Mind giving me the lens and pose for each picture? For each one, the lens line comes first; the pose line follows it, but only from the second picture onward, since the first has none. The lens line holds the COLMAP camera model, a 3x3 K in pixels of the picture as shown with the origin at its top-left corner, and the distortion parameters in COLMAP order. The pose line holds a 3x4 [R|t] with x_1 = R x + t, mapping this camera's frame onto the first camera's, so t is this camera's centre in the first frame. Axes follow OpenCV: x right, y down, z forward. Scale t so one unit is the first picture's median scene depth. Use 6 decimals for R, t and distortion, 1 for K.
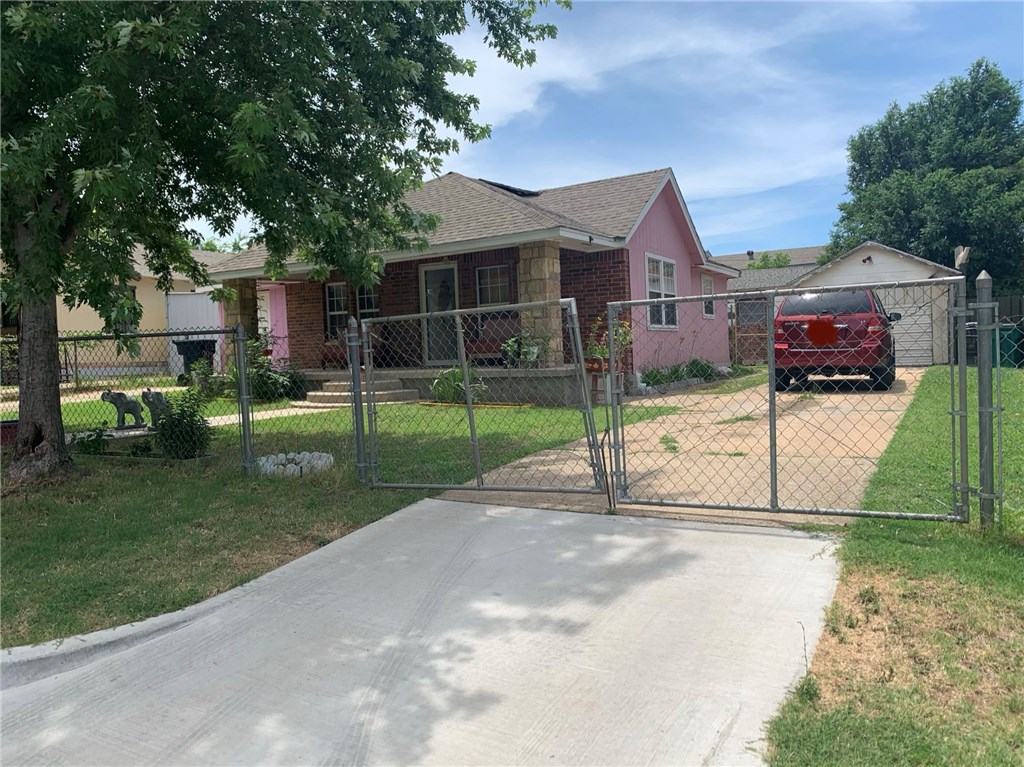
lens RADIAL K [[785.9, 0, 520.4], [0, 785.9, 388.4], [0, 0, 1]] dist [0.059391, -0.075771]
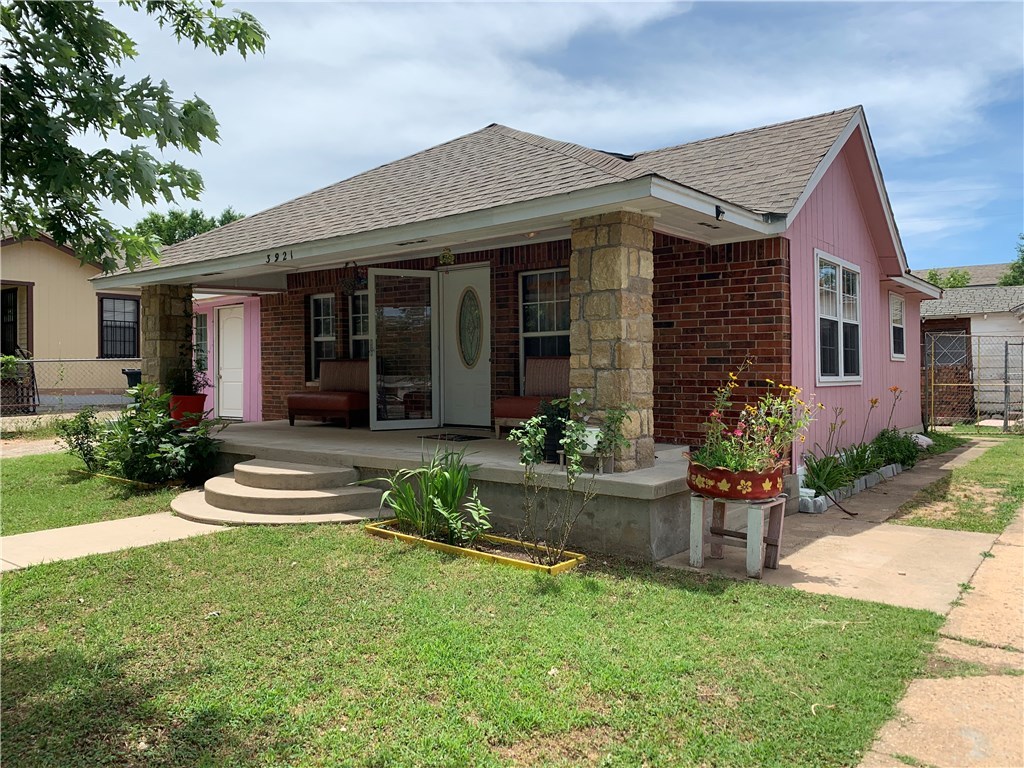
lens RADIAL K [[785.9, 0, 511.6], [0, 785.9, 377.1], [0, 0, 1]] dist [0.059391, -0.075771]
pose [[0.987664, 0.033569, -0.152949, 0.035033], [-0.039180, 0.998660, -0.033819, -0.055549], [0.151609, 0.039395, 0.987655, 0.428504]]
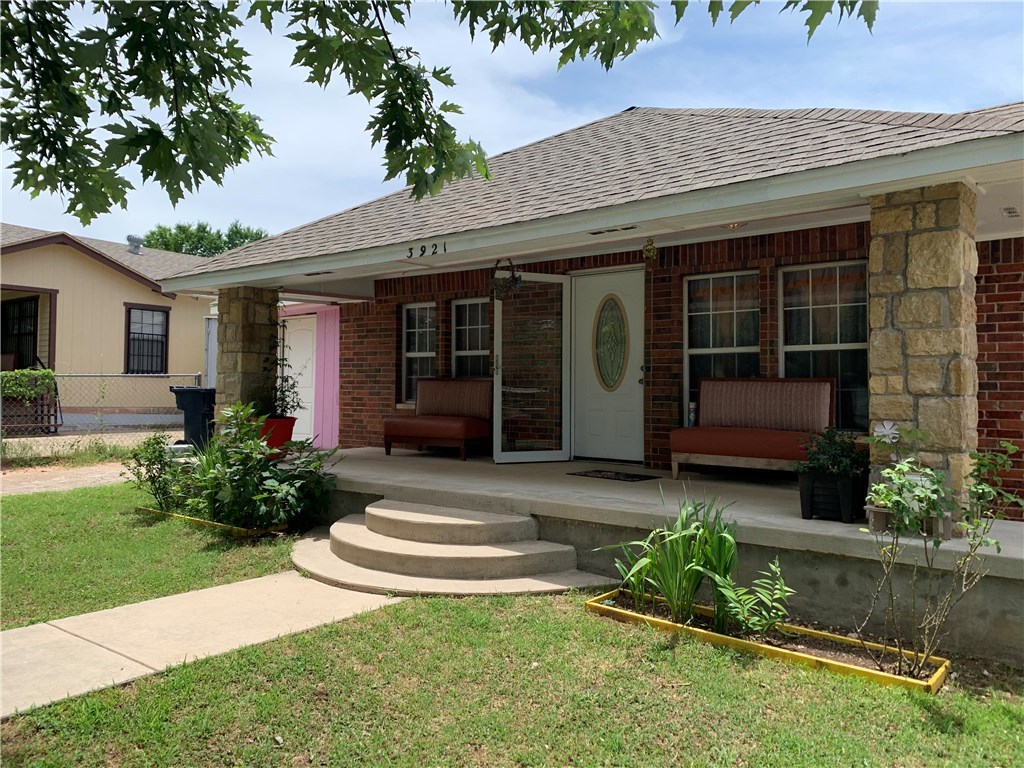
lens RADIAL K [[785.9, 0, 508.9], [0, 785.9, 378.0], [0, 0, 1]] dist [0.059391, -0.075771]
pose [[0.988815, 0.043299, -0.142721, -0.098379], [-0.052518, 0.996726, -0.061467, -0.055051], [0.139592, 0.068275, 0.987852, 0.518345]]
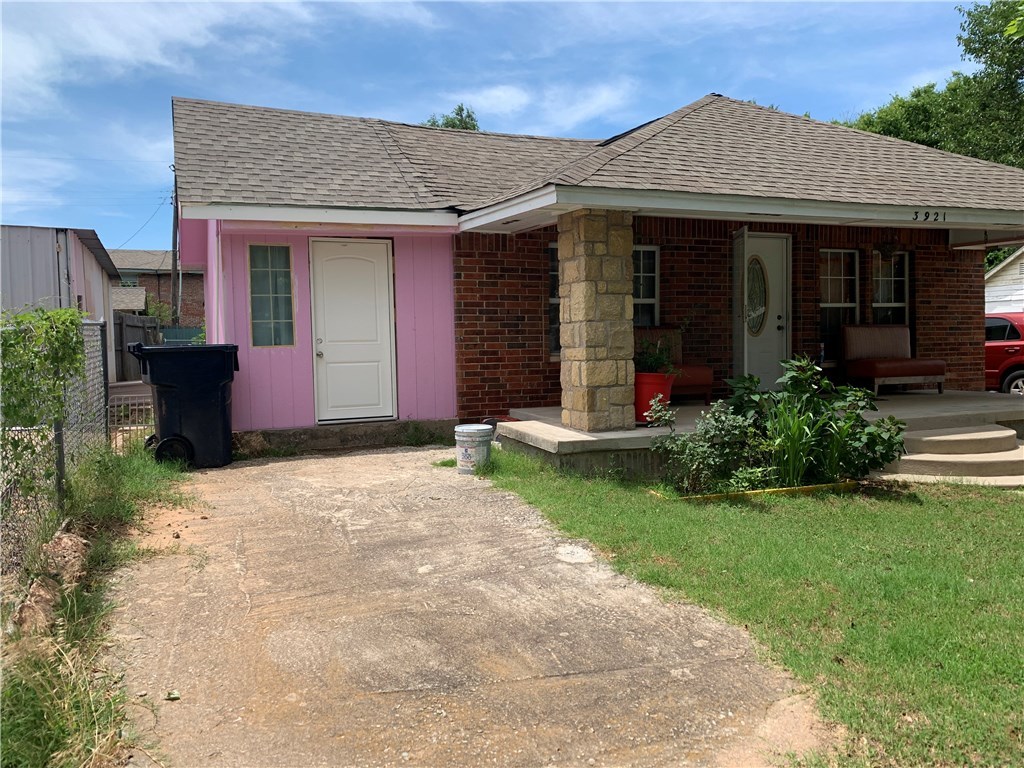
lens RADIAL K [[785.9, 0, 528.3], [0, 785.9, 385.3], [0, 0, 1]] dist [0.059391, -0.075771]
pose [[0.614286, -0.018430, 0.788868, -0.784476], [0.032378, 0.999474, -0.001862, -0.046720], [-0.788419, 0.026686, 0.614560, 0.828437]]
